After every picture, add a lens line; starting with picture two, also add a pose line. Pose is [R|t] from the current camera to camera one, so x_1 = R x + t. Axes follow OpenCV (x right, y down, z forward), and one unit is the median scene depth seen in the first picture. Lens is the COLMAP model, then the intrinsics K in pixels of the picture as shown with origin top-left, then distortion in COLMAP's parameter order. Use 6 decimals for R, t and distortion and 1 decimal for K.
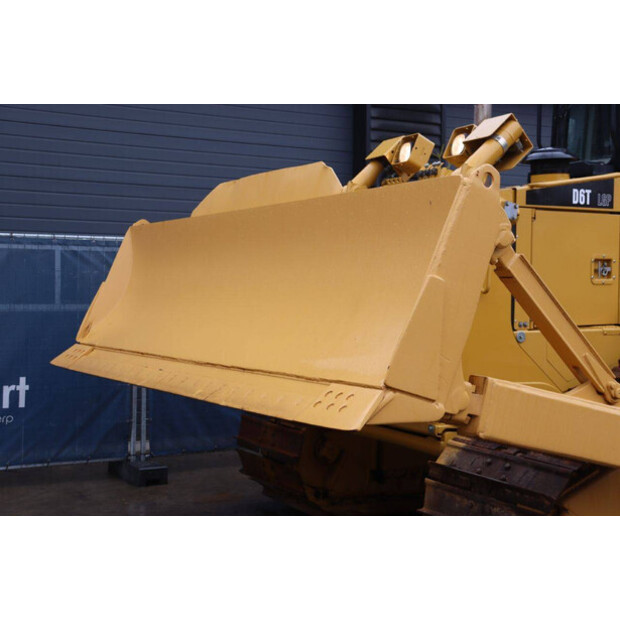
lens RADIAL K [[1004.1, 0, 310.0], [0, 1004.1, 310.0], [0, 0, 1]] dist [0.237845, 0.017221]
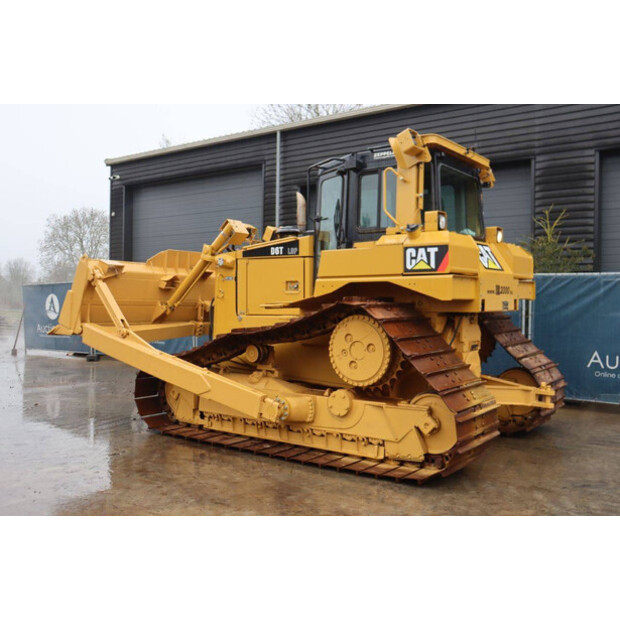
lens RADIAL K [[626.4, 0, 310.0], [0, 626.4, 310.0], [0, 0, 1]] dist [-0.075521, 0.026852]
pose [[0.402974, 0.009008, -0.915167, 1.406425], [-0.025151, 0.999683, -0.001235, 0.006574], [0.914866, 0.023515, 0.403073, 0.555854]]
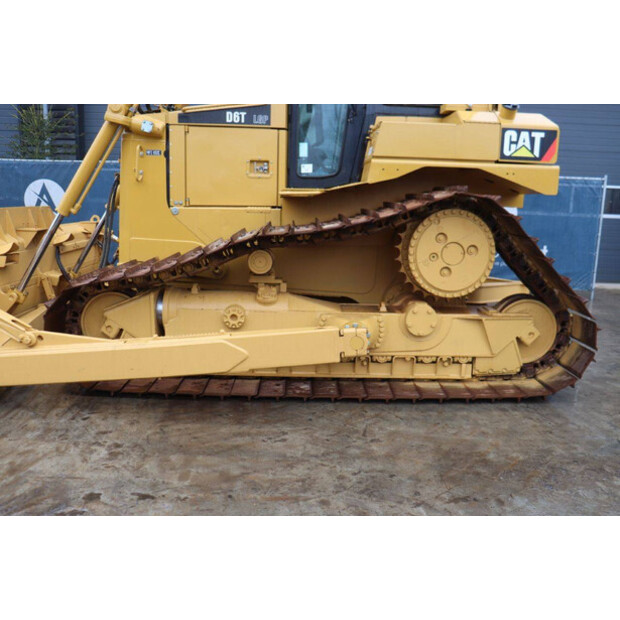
lens RADIAL K [[528.9, 0, 310.0], [0, 528.9, 310.0], [0, 0, 1]] dist [-0.180329, 0.177561]
pose [[0.881057, 0.113396, -0.459218, 0.718354], [-0.031876, 0.982866, 0.181545, 0.022612], [0.471936, -0.145313, 0.869575, 0.364247]]
